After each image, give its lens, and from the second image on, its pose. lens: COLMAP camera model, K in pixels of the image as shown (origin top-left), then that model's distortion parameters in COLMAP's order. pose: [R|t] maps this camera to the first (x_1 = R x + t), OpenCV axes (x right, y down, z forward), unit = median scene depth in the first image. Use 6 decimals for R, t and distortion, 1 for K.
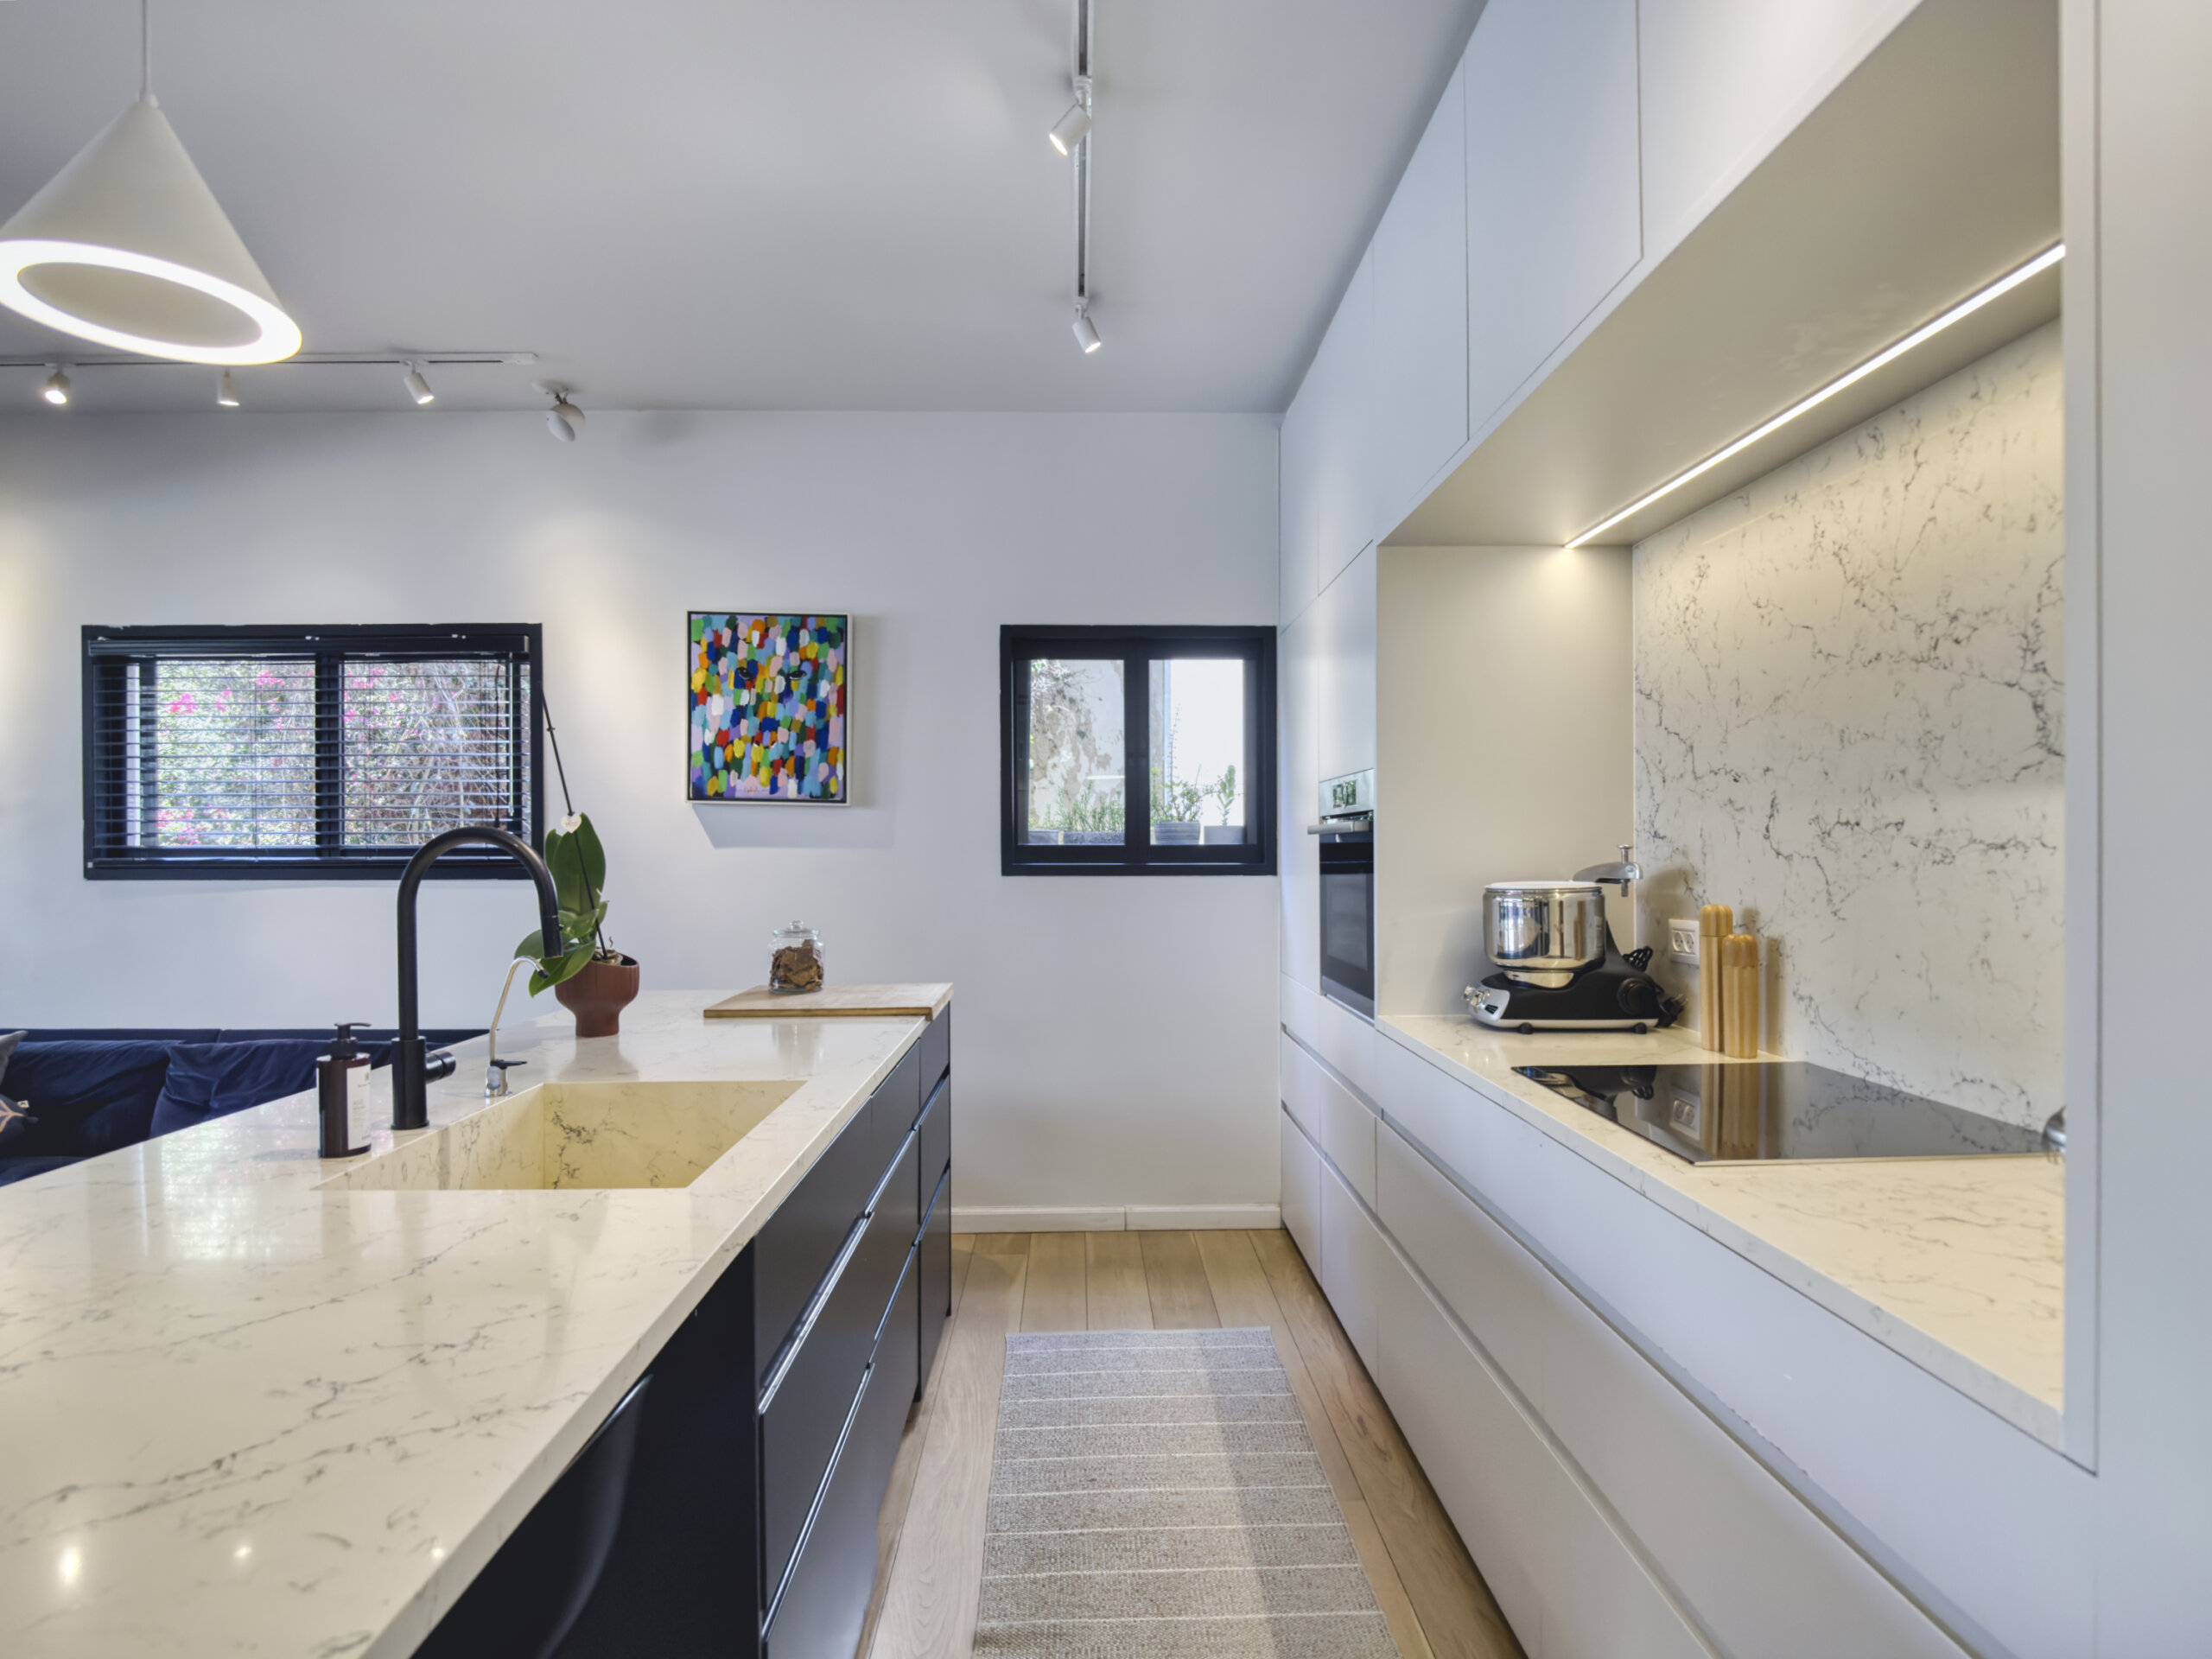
lens RADIAL K [[1127.2, 0, 1106.9], [0, 1127.2, 865.7], [0, 0, 1]] dist [-0.013285, -0.009635]
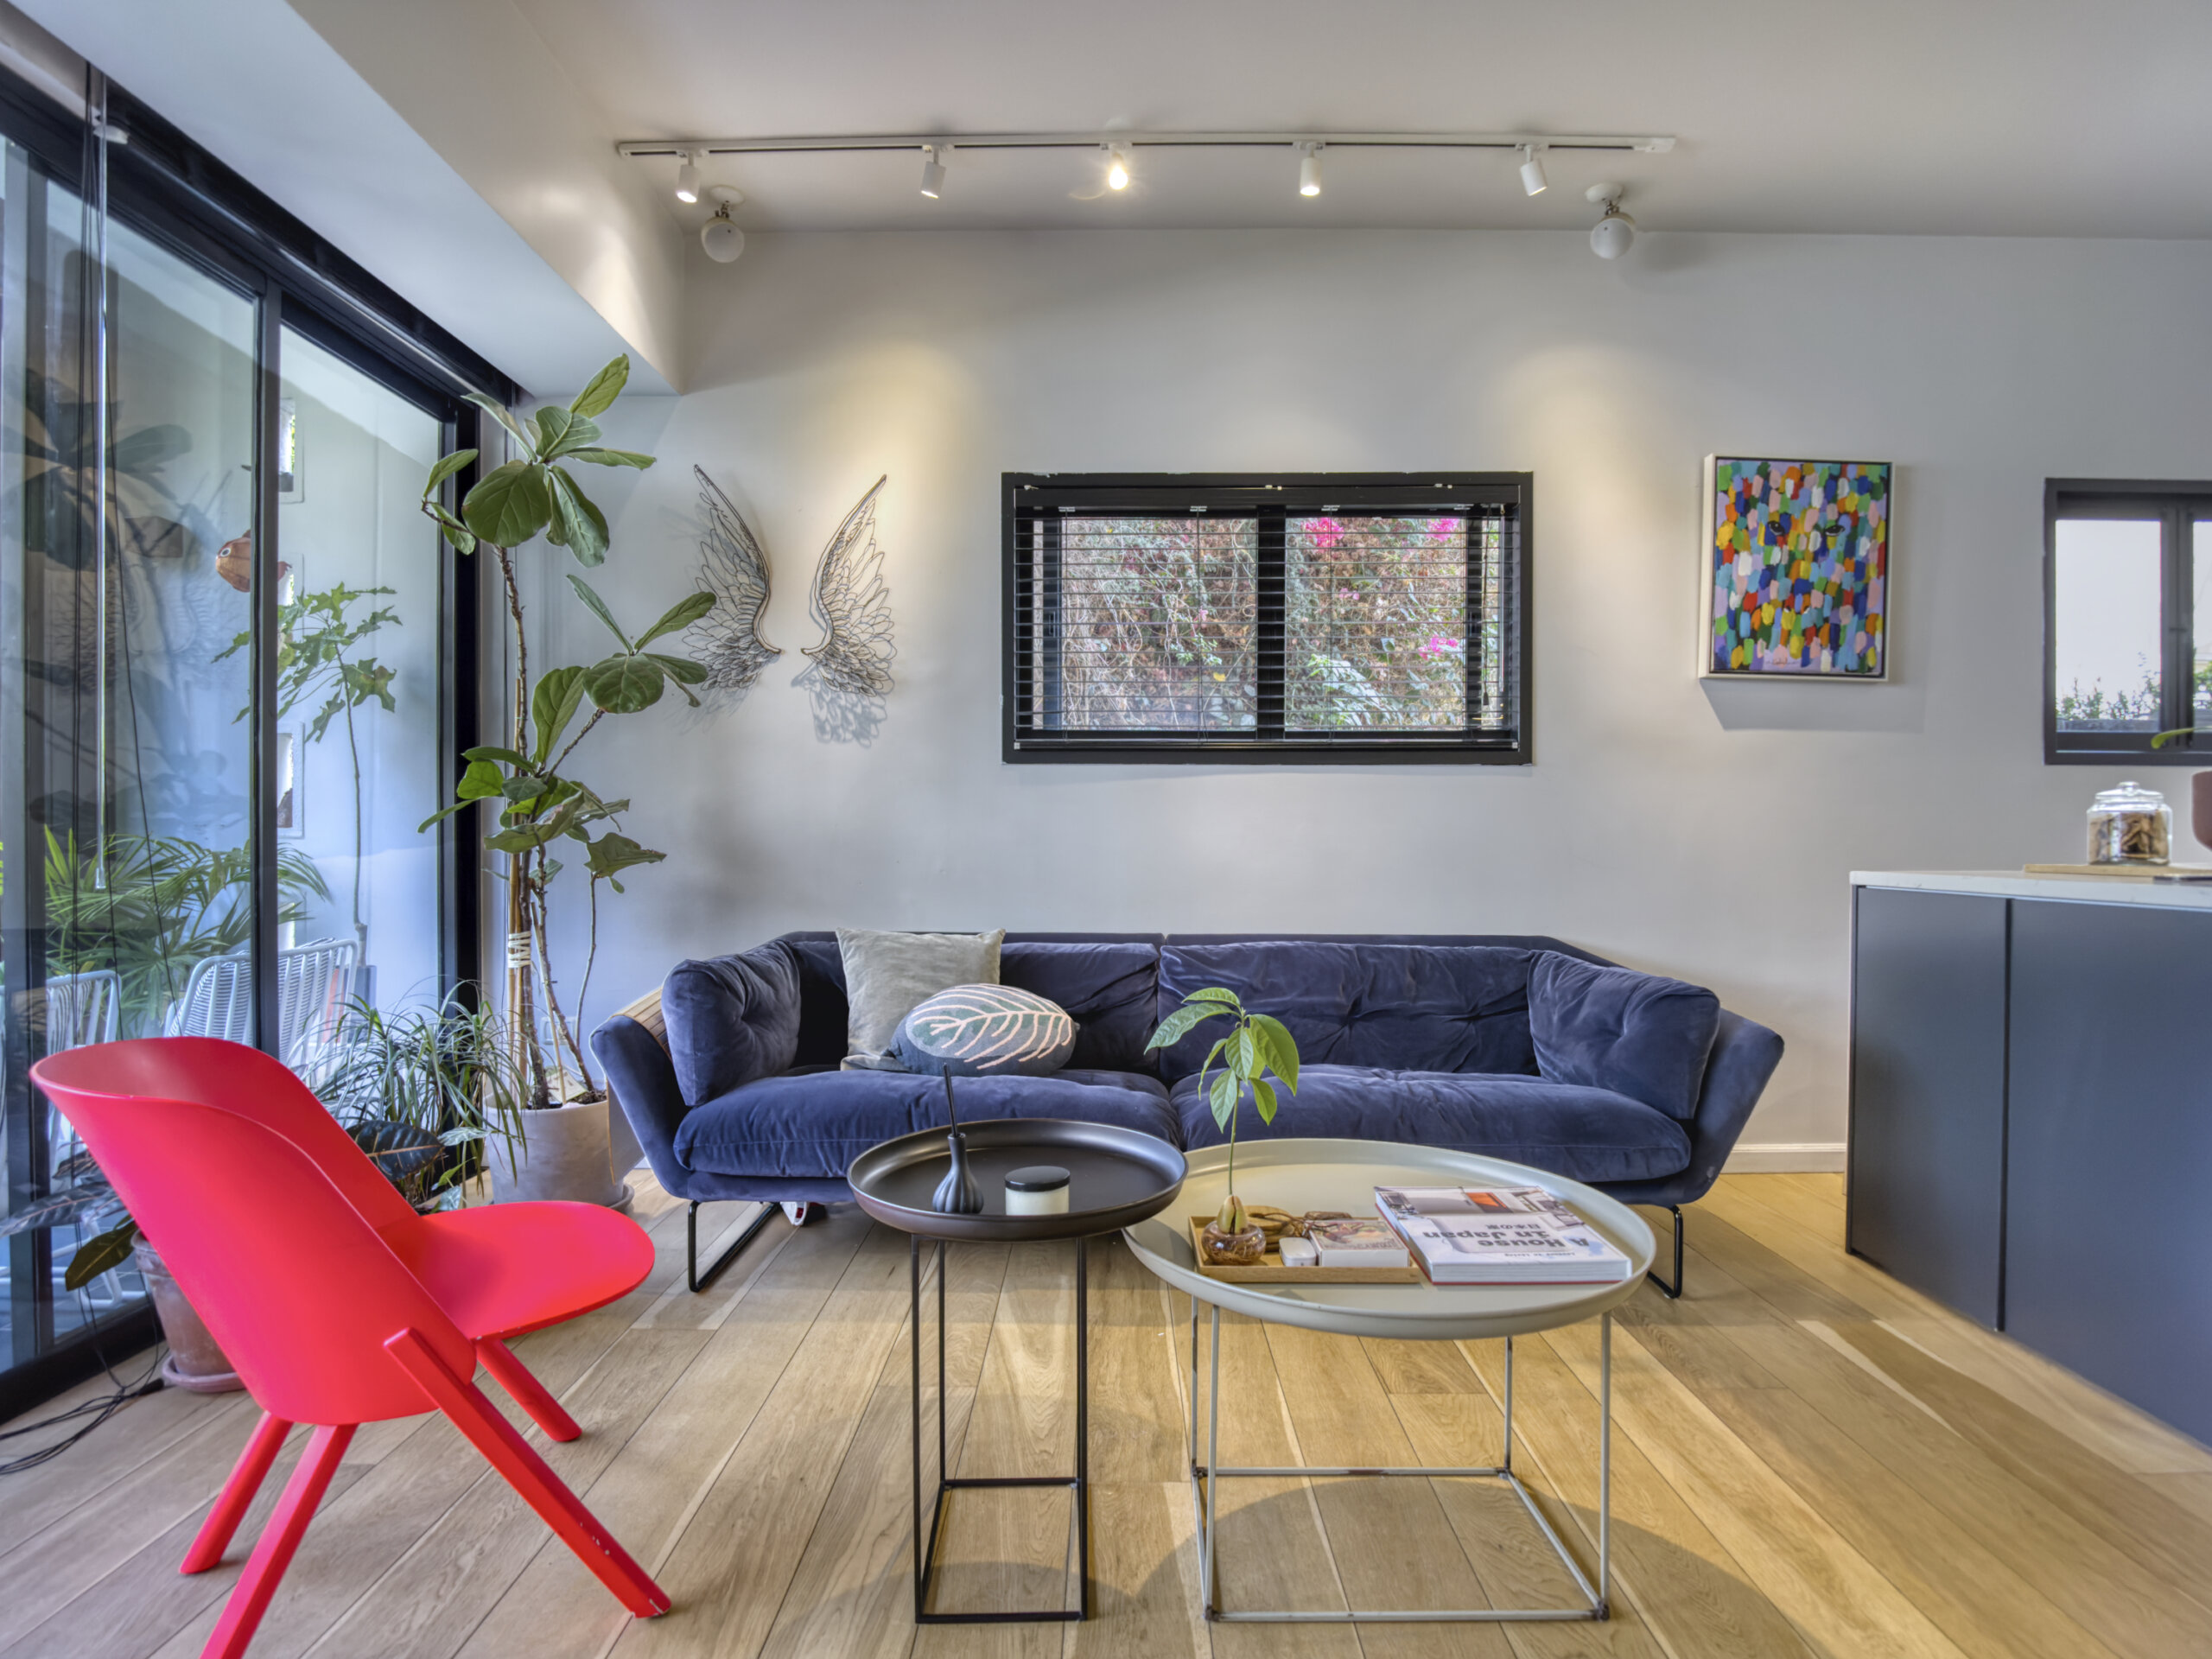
lens RADIAL K [[1127.2, 0, 1109.3], [0, 1127.2, 845.4], [0, 0, 1]] dist [-0.013285, -0.009635]
pose [[0.999081, 0.005827, -0.042456, -0.798758], [-0.006149, 0.999953, -0.007457, 0.084423], [0.042410, 0.007711, 0.999071, 0.113769]]
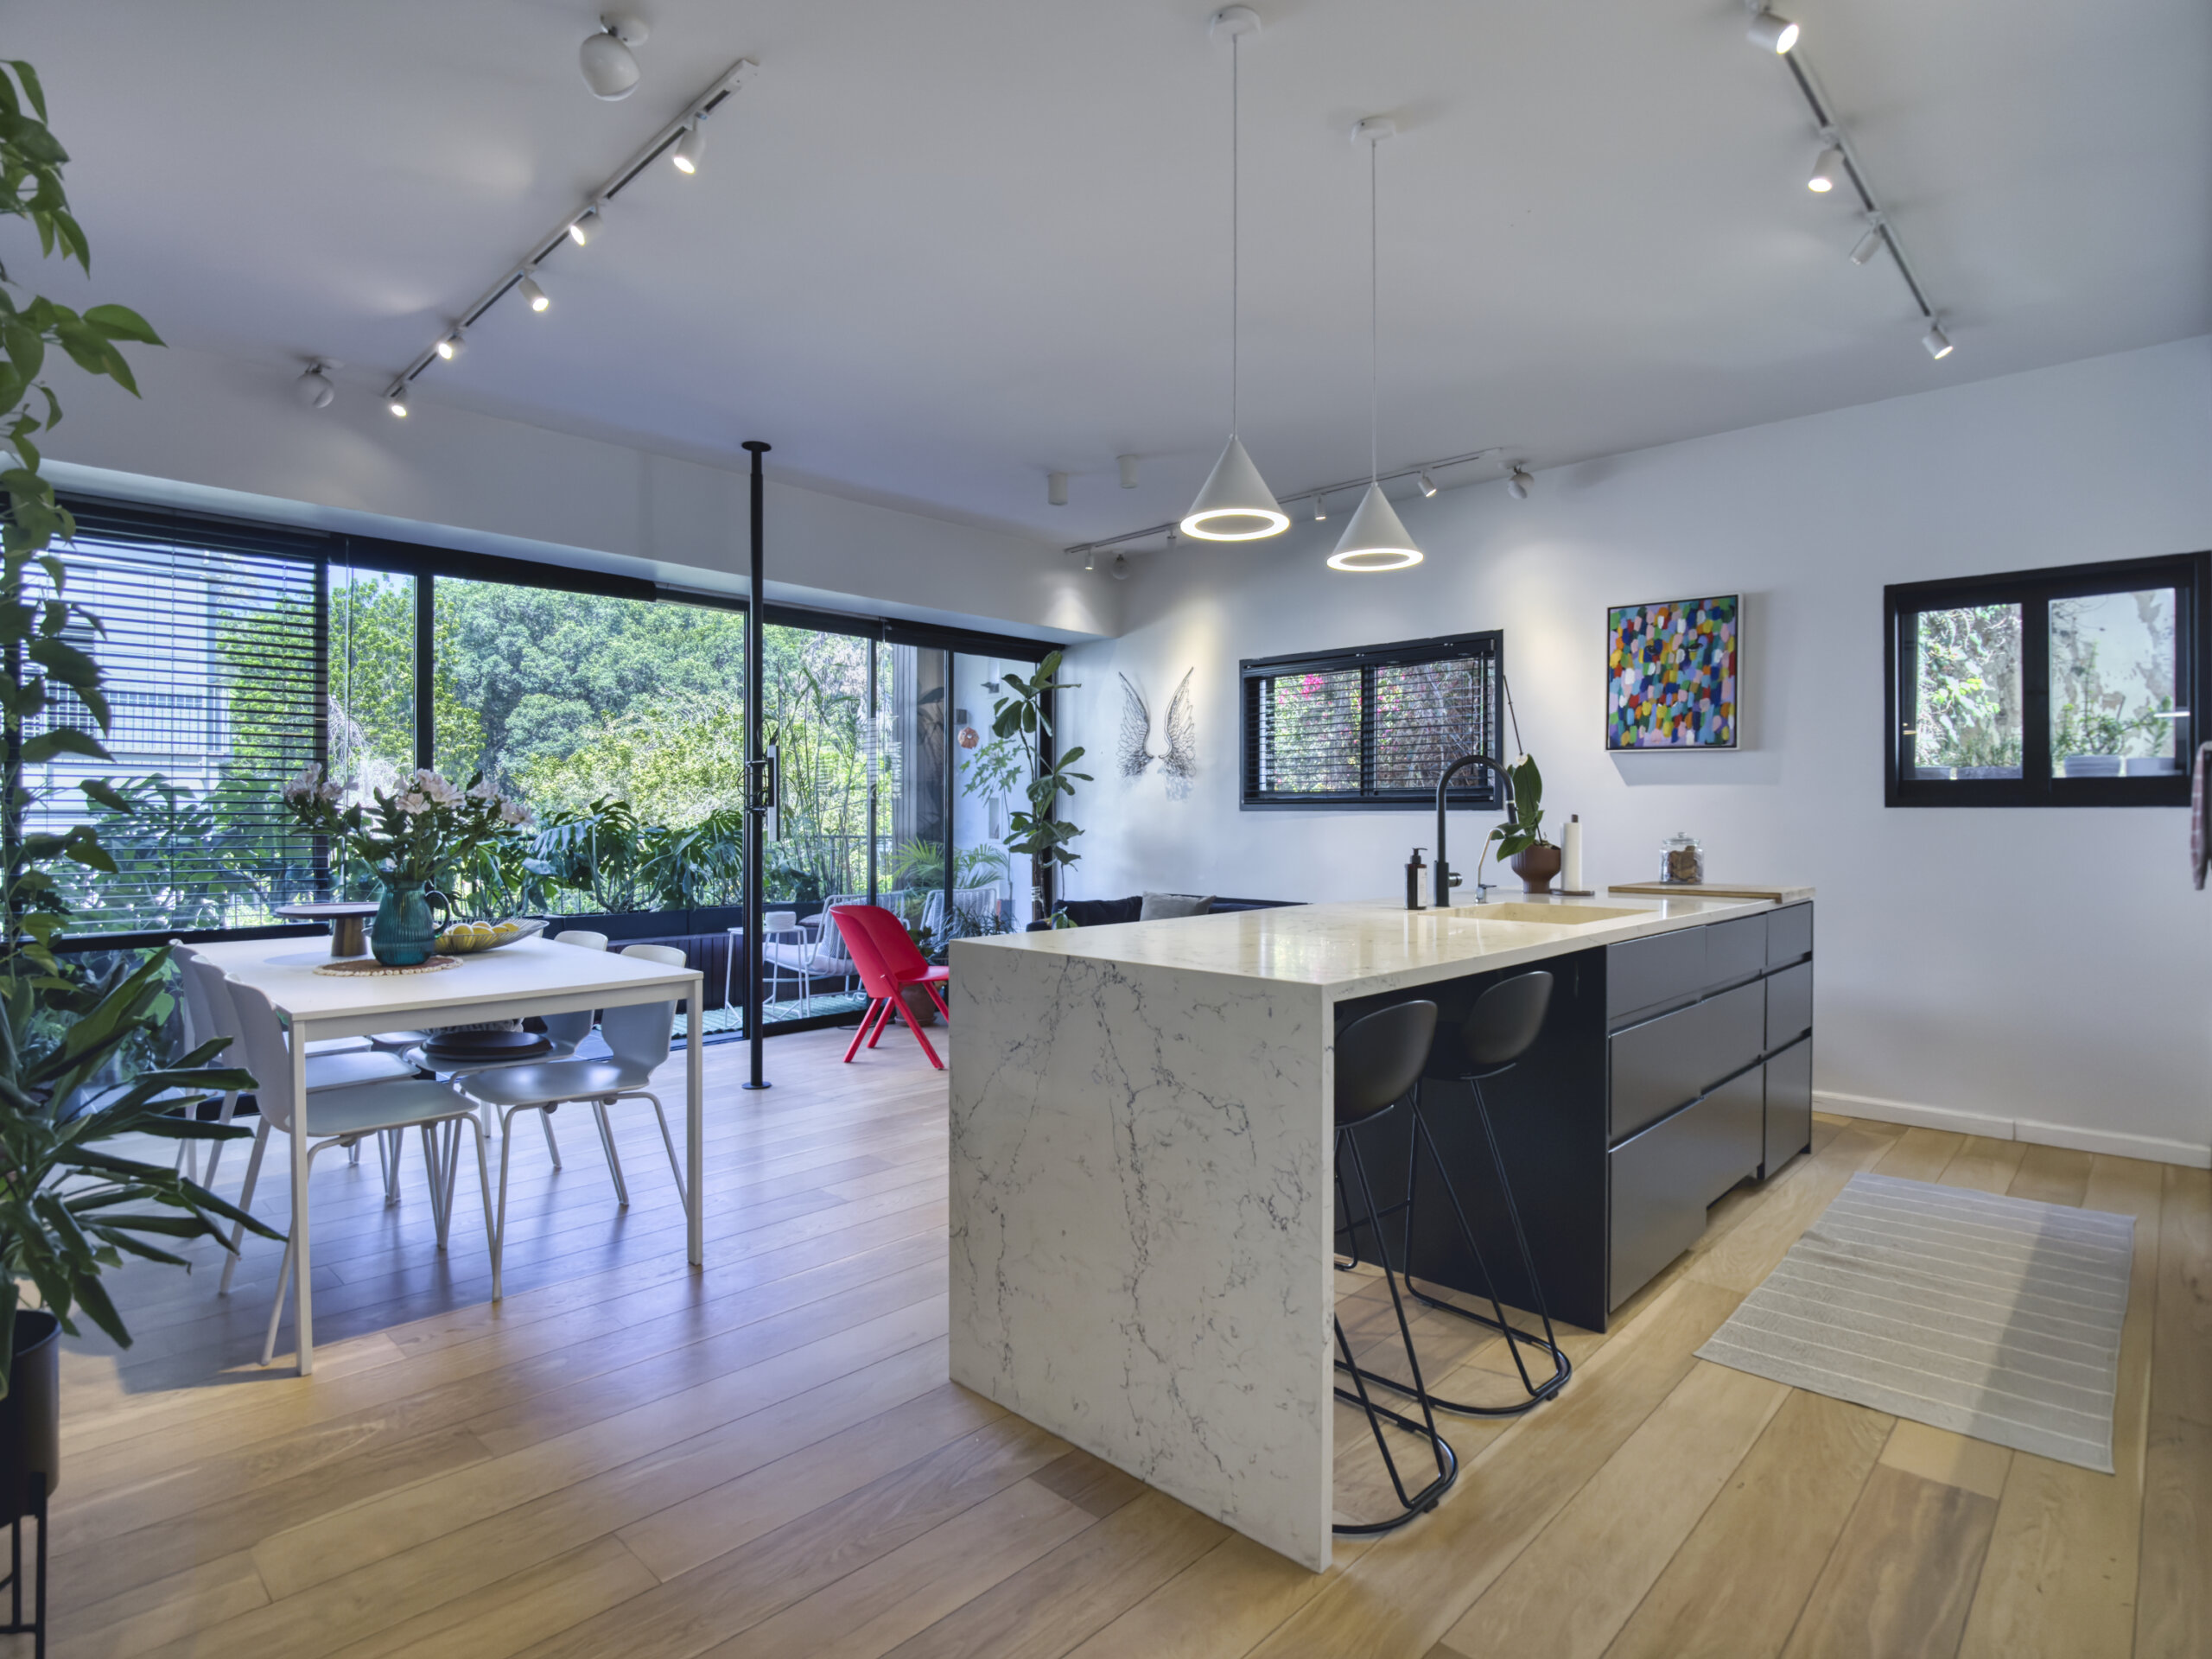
lens RADIAL K [[1127.2, 0, 1124.8], [0, 1127.2, 819.2], [0, 0, 1]] dist [-0.013285, -0.009635]
pose [[0.708843, 0.005734, -0.705343, 0.159283], [-0.015802, 0.999845, -0.007752, 0.042493], [0.705189, 0.016641, 0.708824, -0.336149]]
